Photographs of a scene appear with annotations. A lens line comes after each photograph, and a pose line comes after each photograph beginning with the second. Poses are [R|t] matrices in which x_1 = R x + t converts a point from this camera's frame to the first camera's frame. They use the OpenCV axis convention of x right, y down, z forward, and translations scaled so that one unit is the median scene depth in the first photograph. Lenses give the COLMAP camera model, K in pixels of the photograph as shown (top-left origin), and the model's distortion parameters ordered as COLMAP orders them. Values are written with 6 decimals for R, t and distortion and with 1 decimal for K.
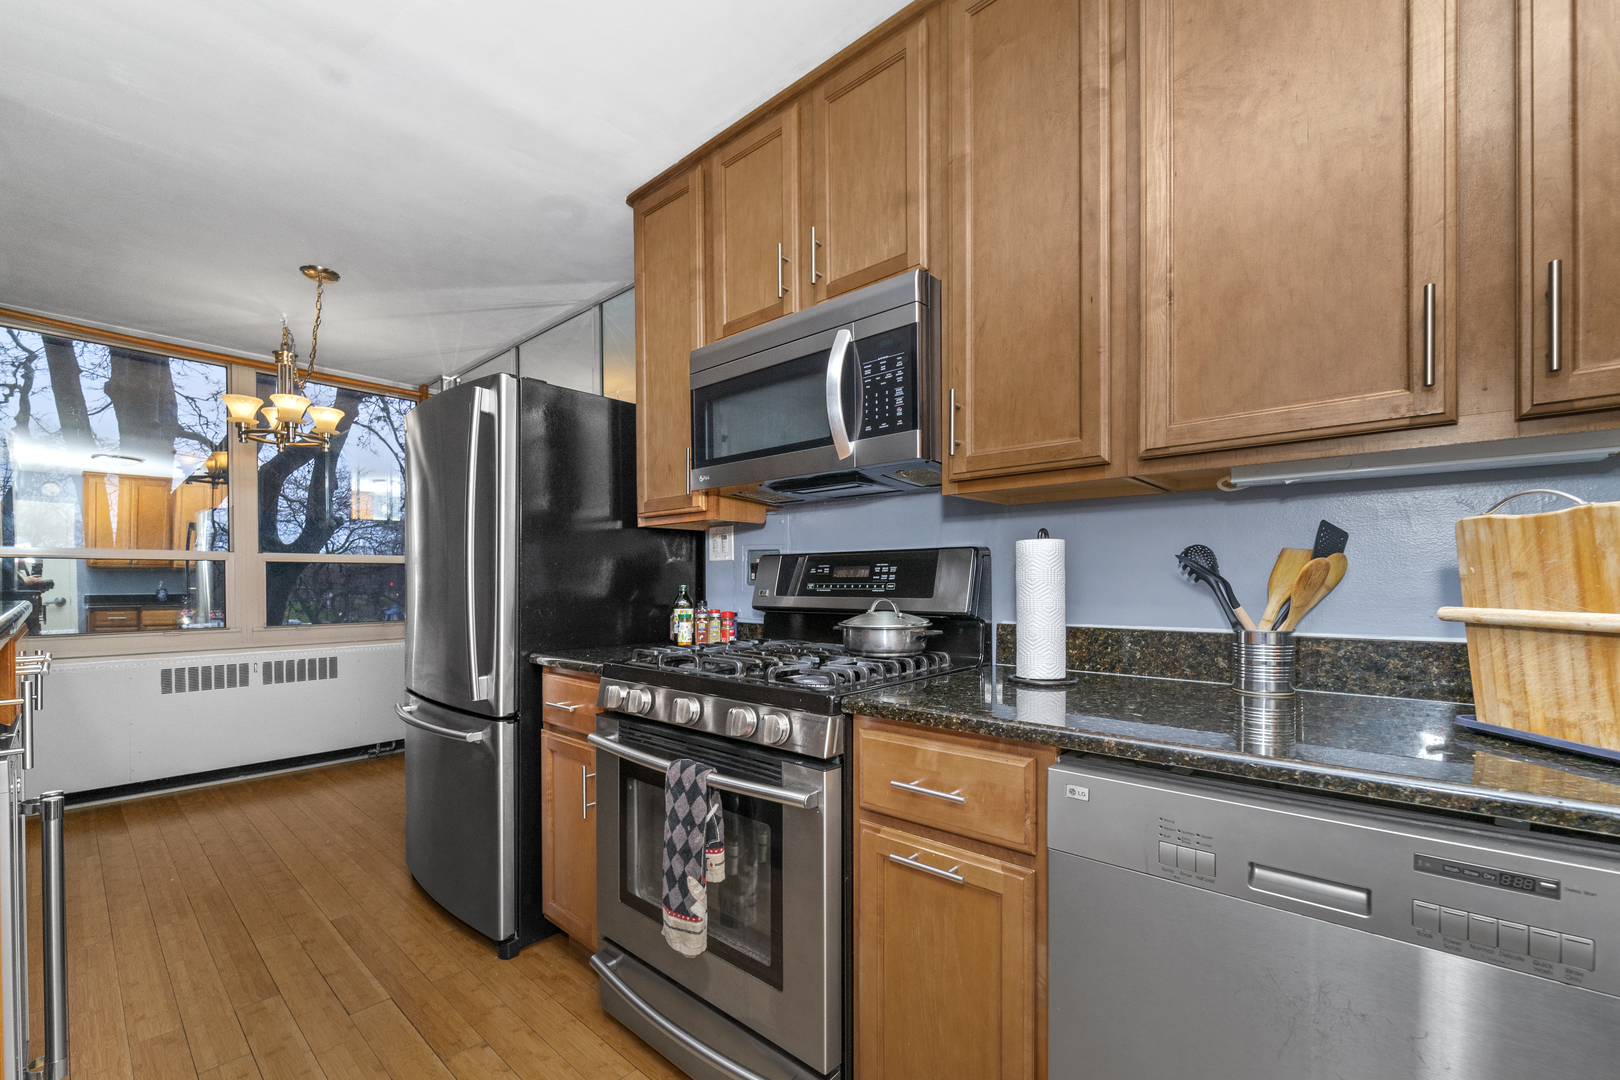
lens RADIAL K [[660.2, 0, 784.6], [0, 660.2, 585.9], [0, 0, 1]] dist [-0.007525, 0.000839]
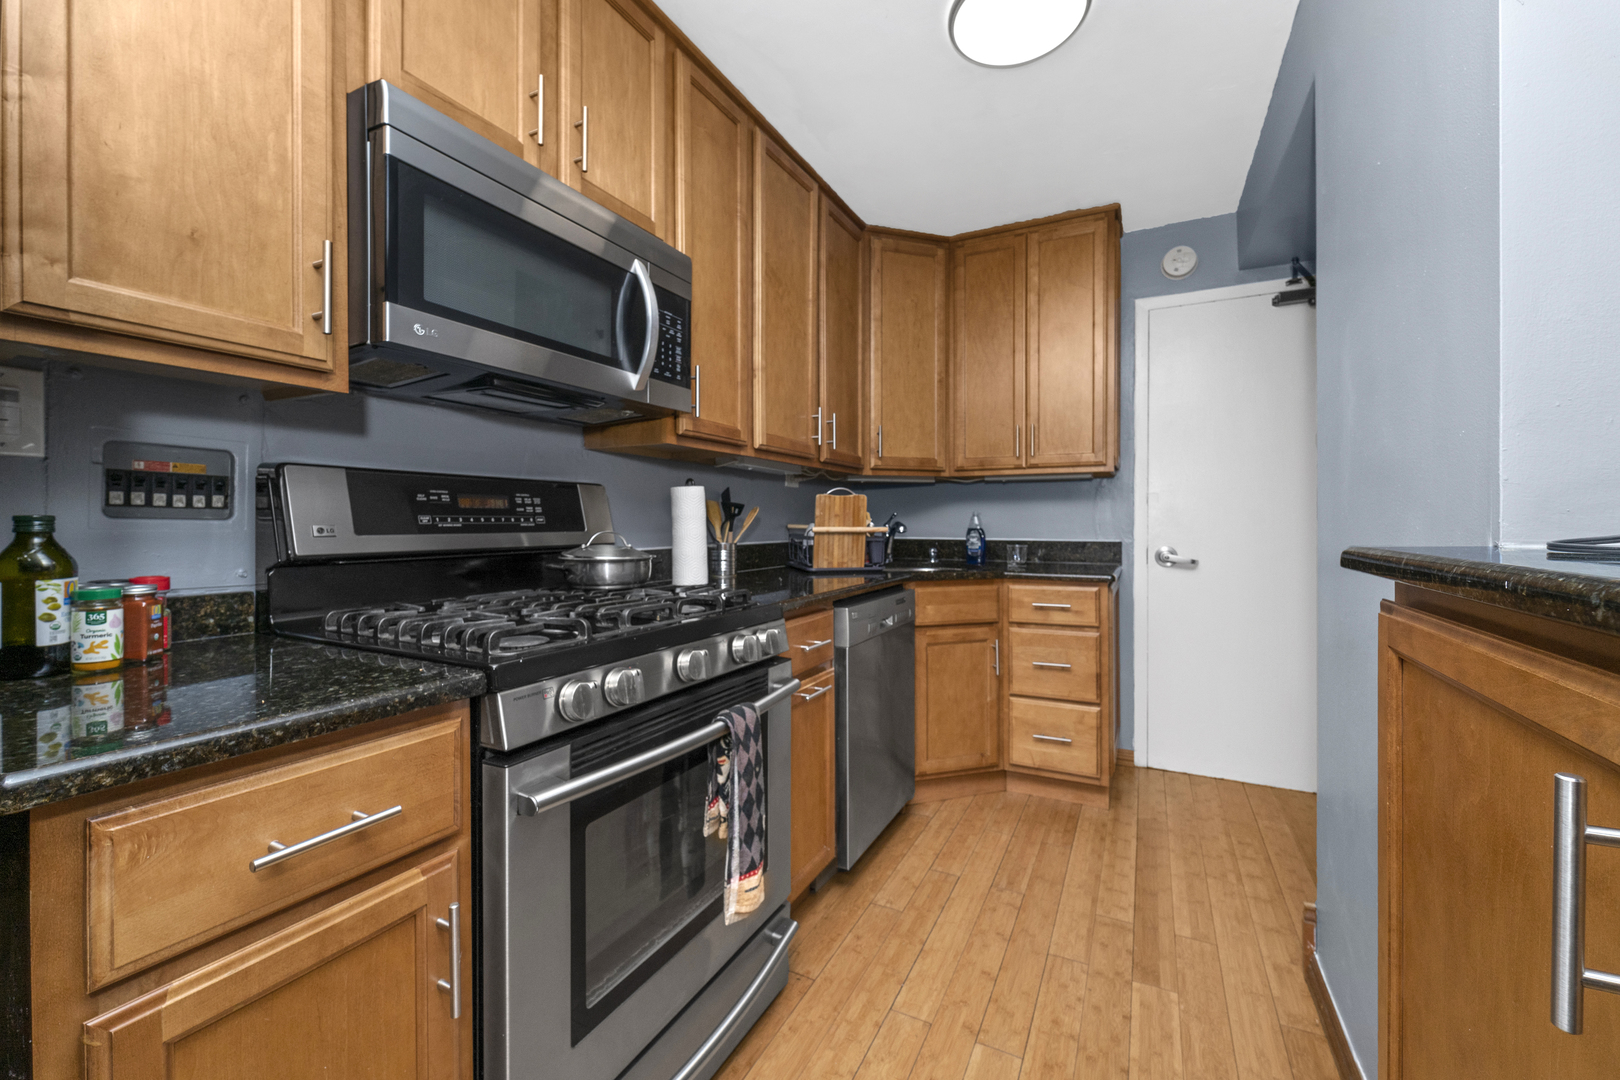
lens RADIAL K [[660.2, 0, 809.0], [0, 660.2, 527.5], [0, 0, 1]] dist [-0.007525, 0.000839]
pose [[-0.252563, -0.005378, 0.967566, -0.816323], [0.006465, 0.999953, 0.007245, 0.007102], [-0.967559, 0.008085, -0.252516, 0.871211]]
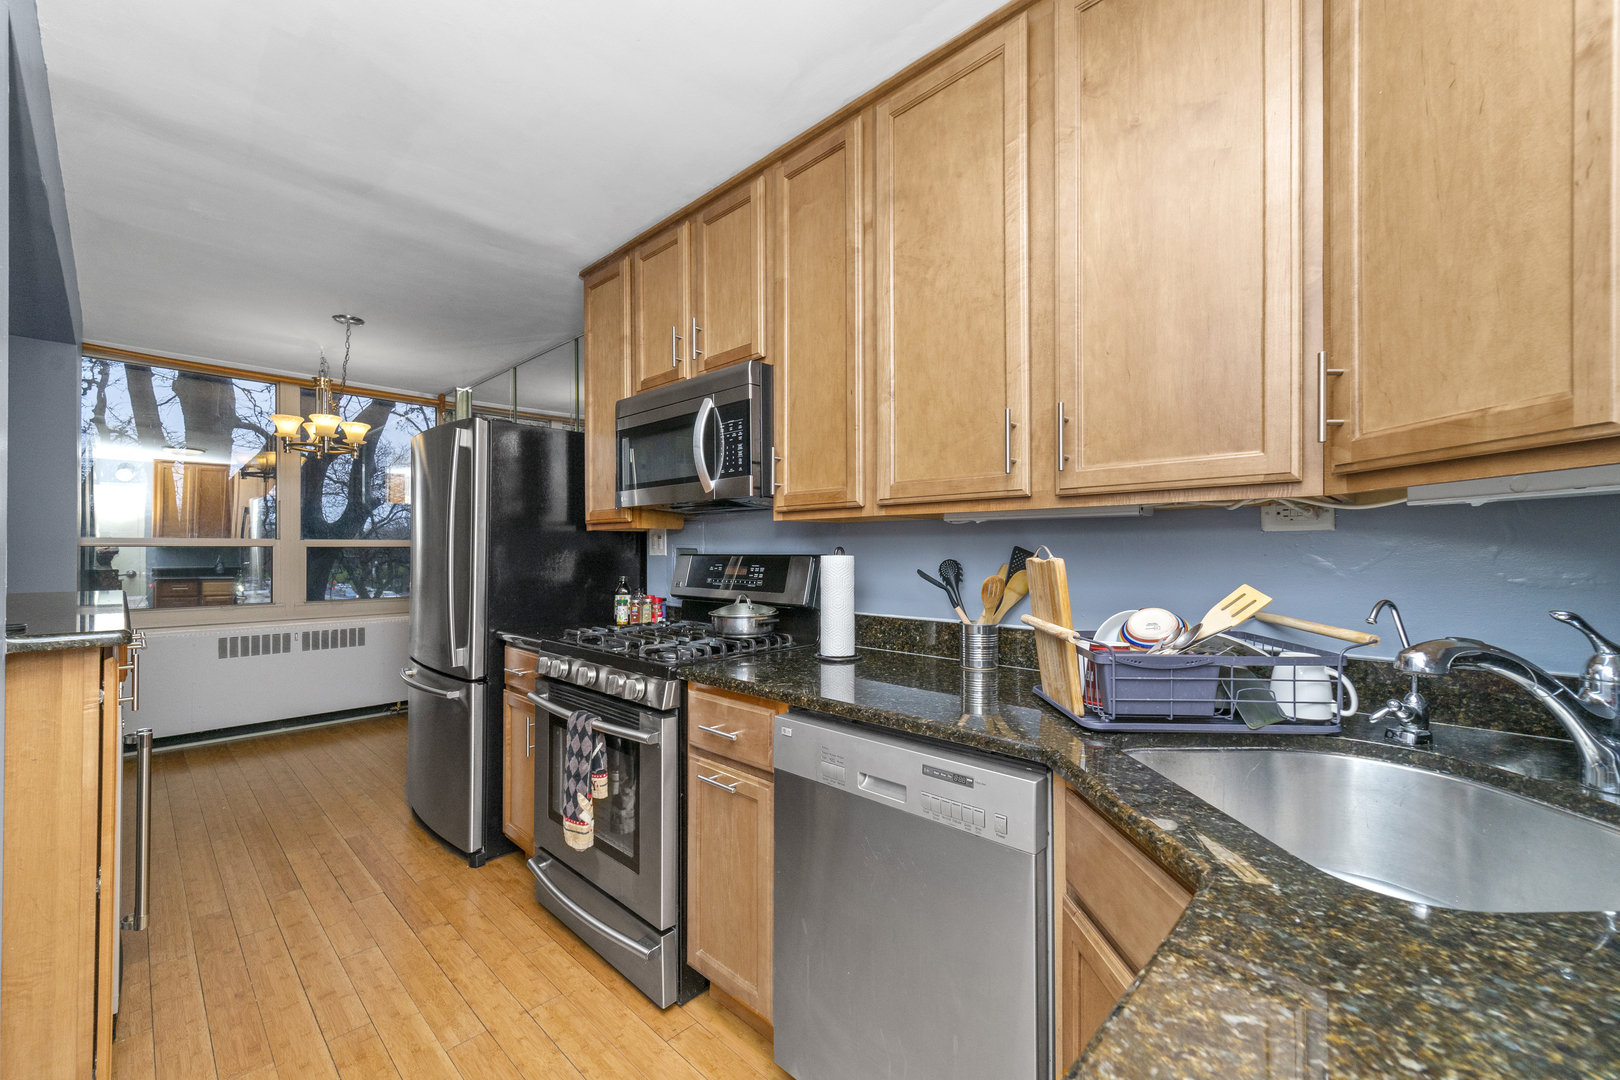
lens RADIAL K [[660.2, 0, 813.3], [0, 660.2, 544.1], [0, 0, 1]] dist [-0.007525, 0.000839]
pose [[0.999671, 0.003525, -0.025393, 0.294899], [-0.003826, 0.999923, -0.011812, -0.060894], [0.025349, 0.011905, 0.999608, -0.306910]]
